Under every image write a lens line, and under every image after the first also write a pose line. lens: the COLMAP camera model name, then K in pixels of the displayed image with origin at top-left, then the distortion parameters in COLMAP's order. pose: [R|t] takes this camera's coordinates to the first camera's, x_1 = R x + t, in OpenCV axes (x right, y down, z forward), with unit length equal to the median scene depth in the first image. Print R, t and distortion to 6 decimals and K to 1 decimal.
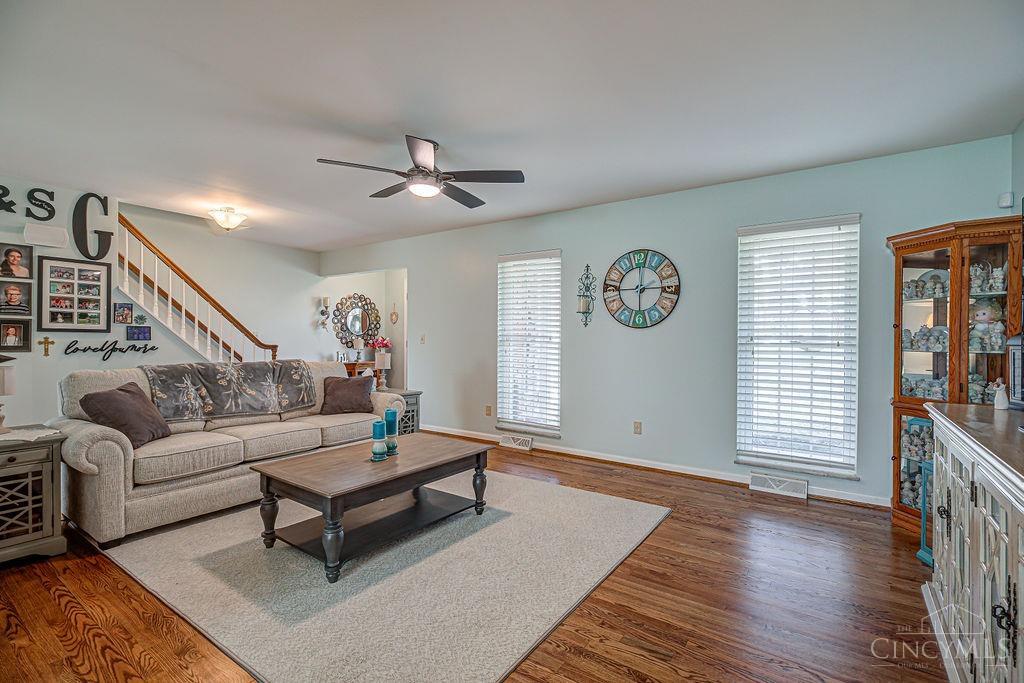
lens RADIAL K [[470.0, 0, 514.3], [0, 470.0, 338.8], [0, 0, 1]] dist [-0.007490, 0.000617]
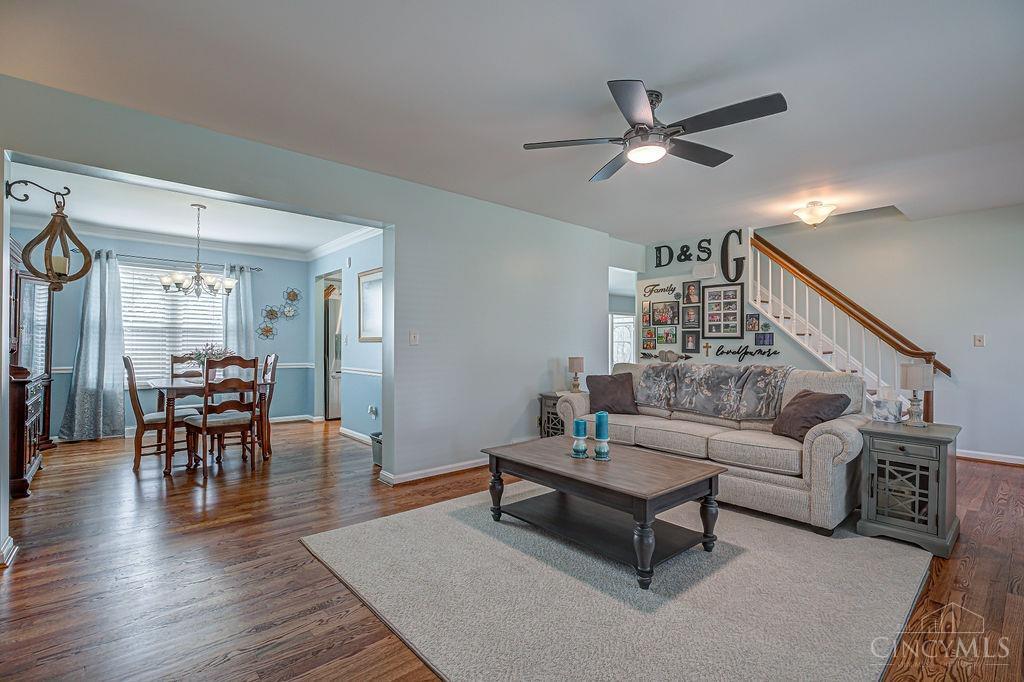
lens RADIAL K [[470.0, 0, 514.0], [0, 470.0, 341.8], [0, 0, 1]] dist [-0.007490, 0.000617]
pose [[-0.224235, -0.014360, -0.974429, 0.490232], [-0.004680, 0.999896, -0.013658, 0.014483], [0.974524, 0.001498, -0.224279, 0.724898]]
